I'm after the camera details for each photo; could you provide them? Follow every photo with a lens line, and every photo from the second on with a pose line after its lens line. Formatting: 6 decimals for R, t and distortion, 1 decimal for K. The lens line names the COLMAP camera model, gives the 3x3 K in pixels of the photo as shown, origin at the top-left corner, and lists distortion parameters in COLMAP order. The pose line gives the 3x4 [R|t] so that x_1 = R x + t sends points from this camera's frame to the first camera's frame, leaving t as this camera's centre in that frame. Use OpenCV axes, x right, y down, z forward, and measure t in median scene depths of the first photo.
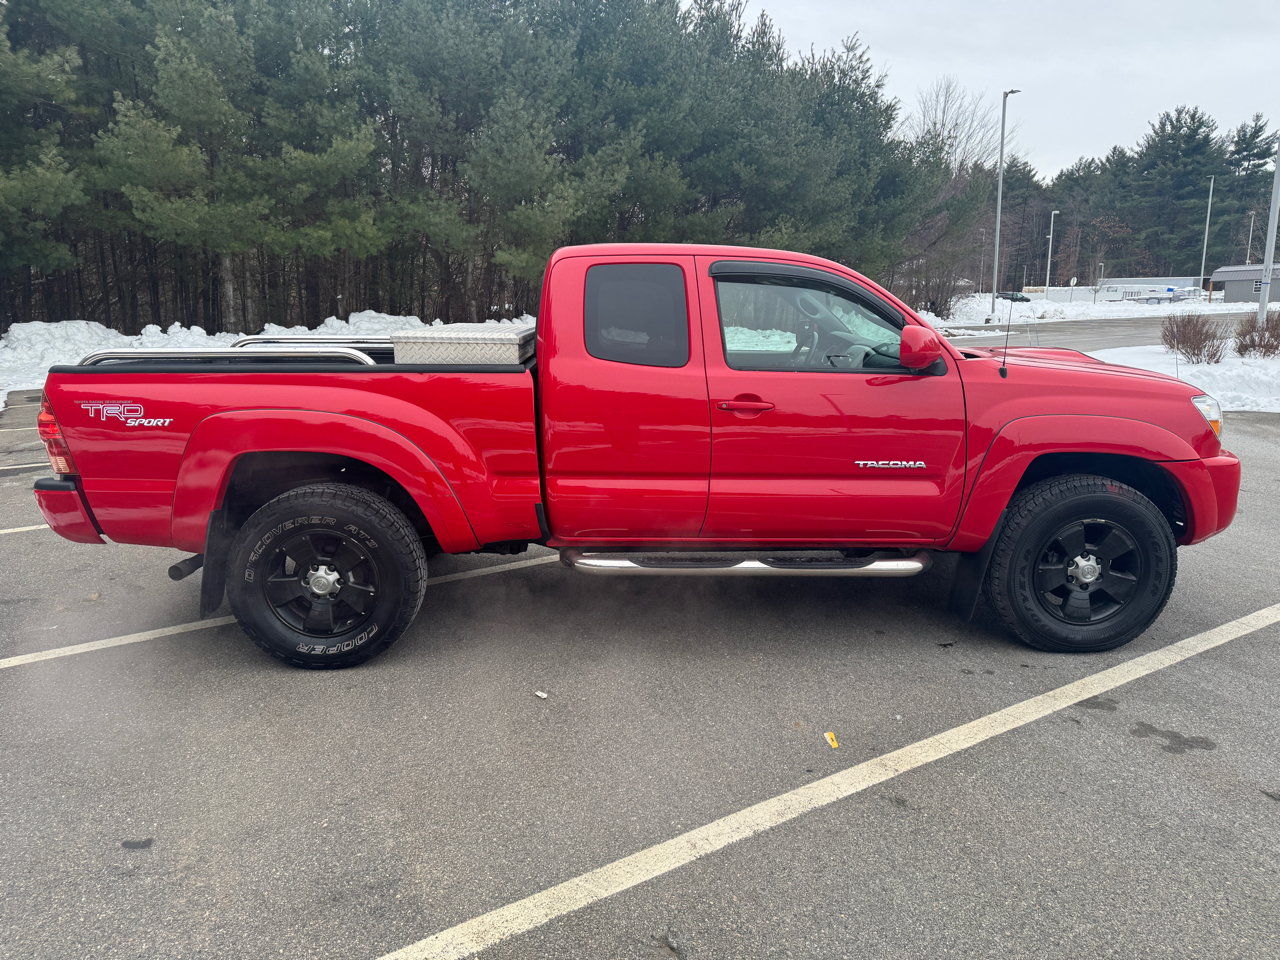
lens RADIAL K [[905.7, 0, 629.9], [0, 905.7, 478.2], [0, 0, 1]] dist [0.003941, -0.002829]
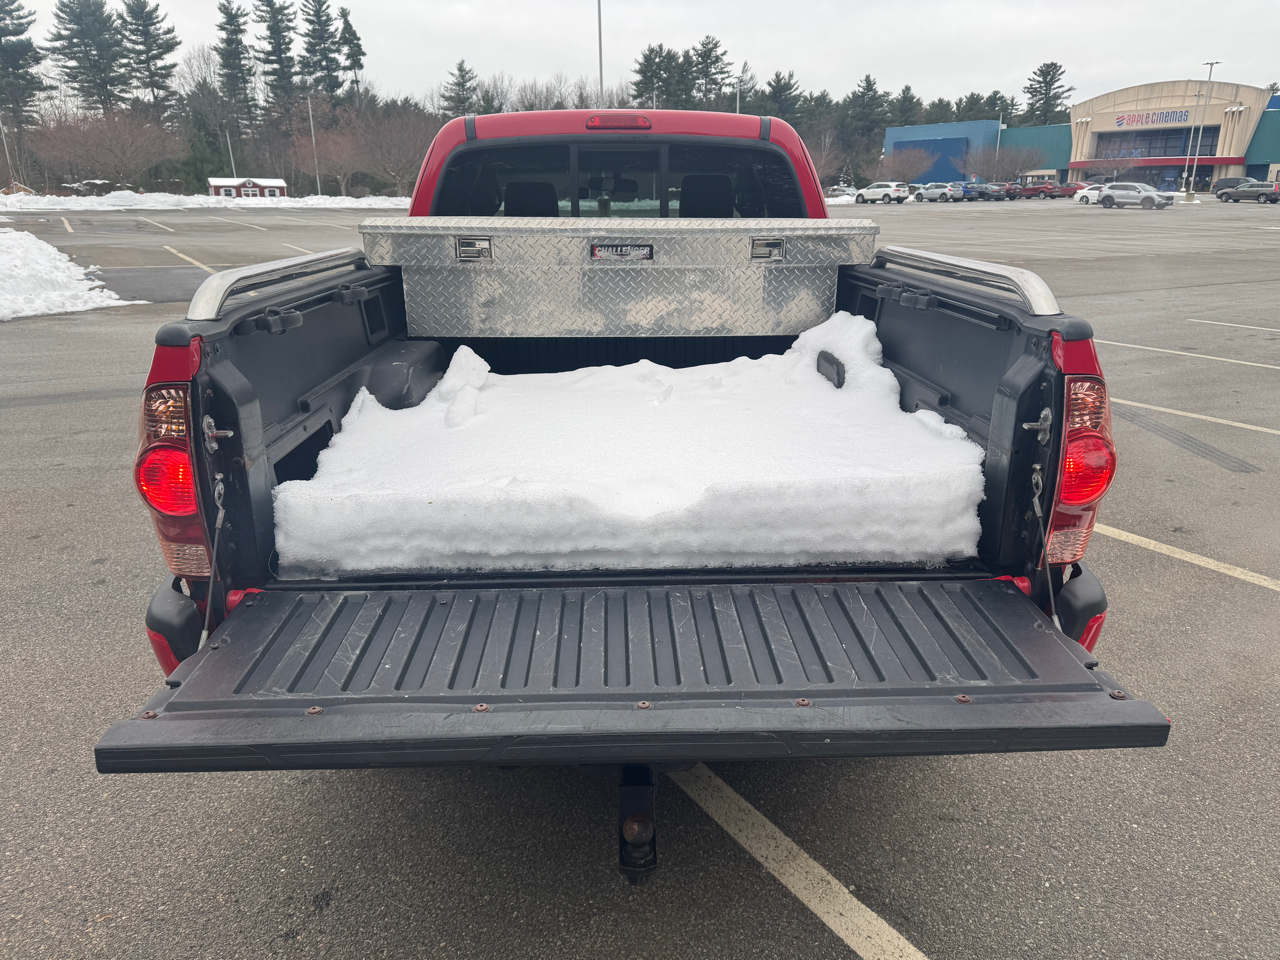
lens RADIAL K [[905.7, 0, 646.4], [0, 905.7, 479.7], [0, 0, 1]] dist [0.015241, -0.016066]
pose [[-0.011650, -0.290878, 0.956689, -0.063804], [0.185409, 0.939535, 0.287920, -0.012878], [-0.982592, 0.180733, 0.042985, 0.072175]]
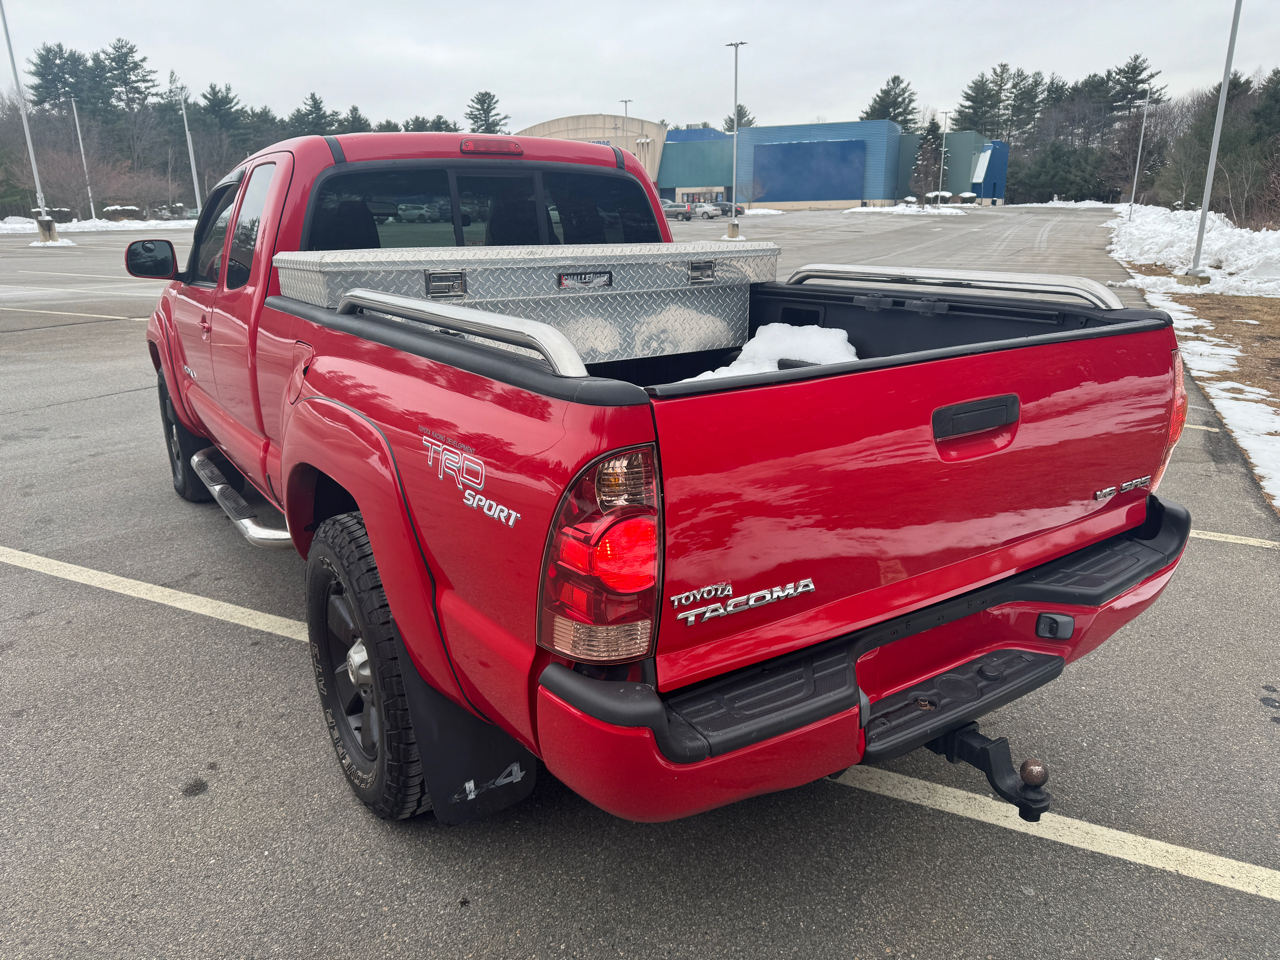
lens RADIAL K [[913.4, 0, 636.4], [0, 913.4, 483.7], [0, 0, 1]] dist [0.003325, -0.009082]
pose [[-0.534197, -0.228321, 0.813943, -0.057699], [0.168334, 0.914823, 0.367099, -0.017785], [-0.828430, 0.333118, -0.450262, 0.095255]]
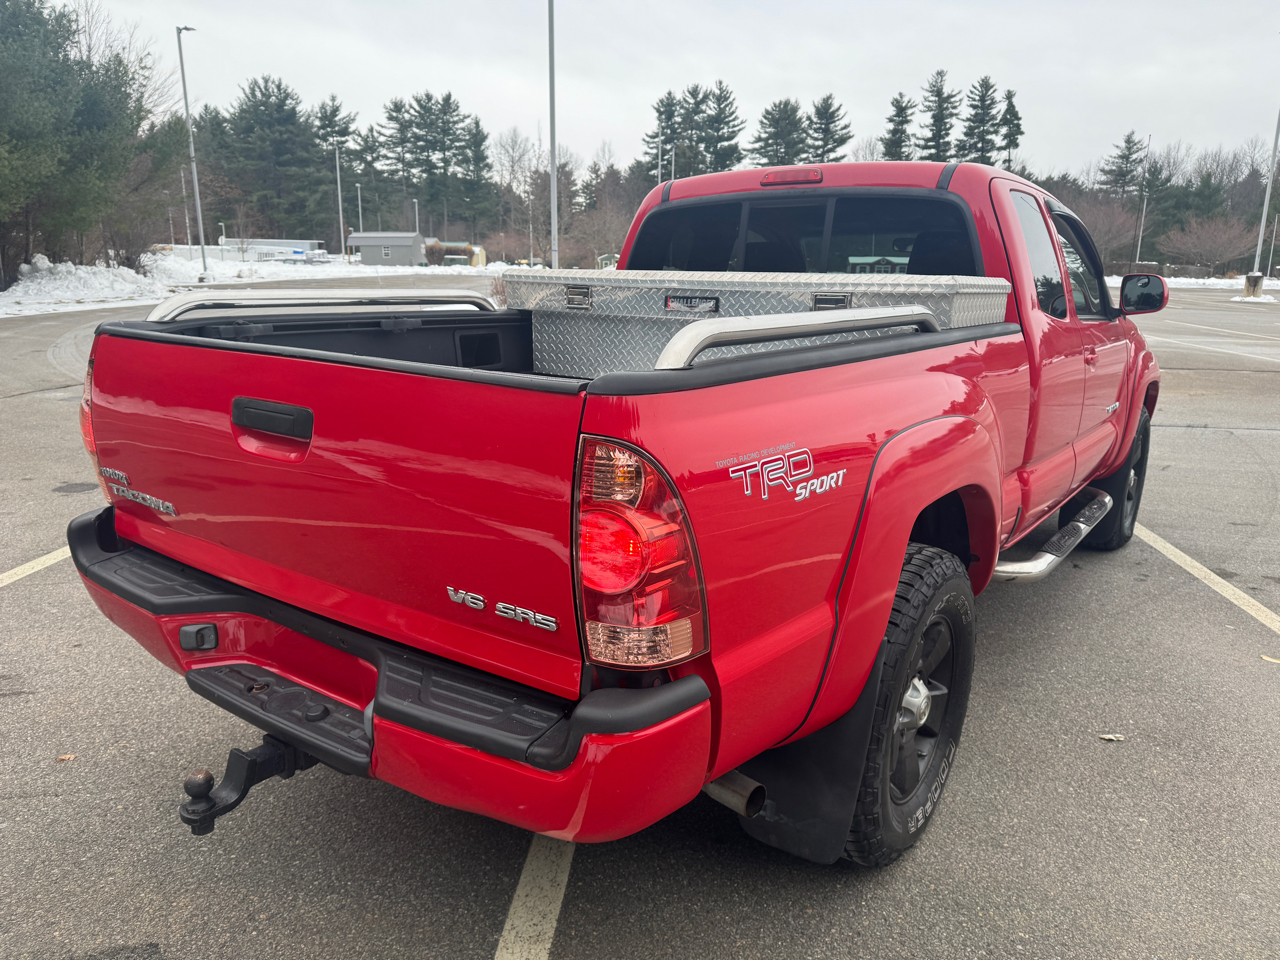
lens RADIAL K [[913.4, 0, 636.4], [0, 913.4, 483.7], [0, 0, 1]] dist [0.003325, -0.009082]
pose [[0.608002, -0.166957, 0.776182, -0.055056], [0.131225, 0.985325, 0.109152, -0.007237], [-0.783015, 0.035490, 0.620989, 0.047511]]
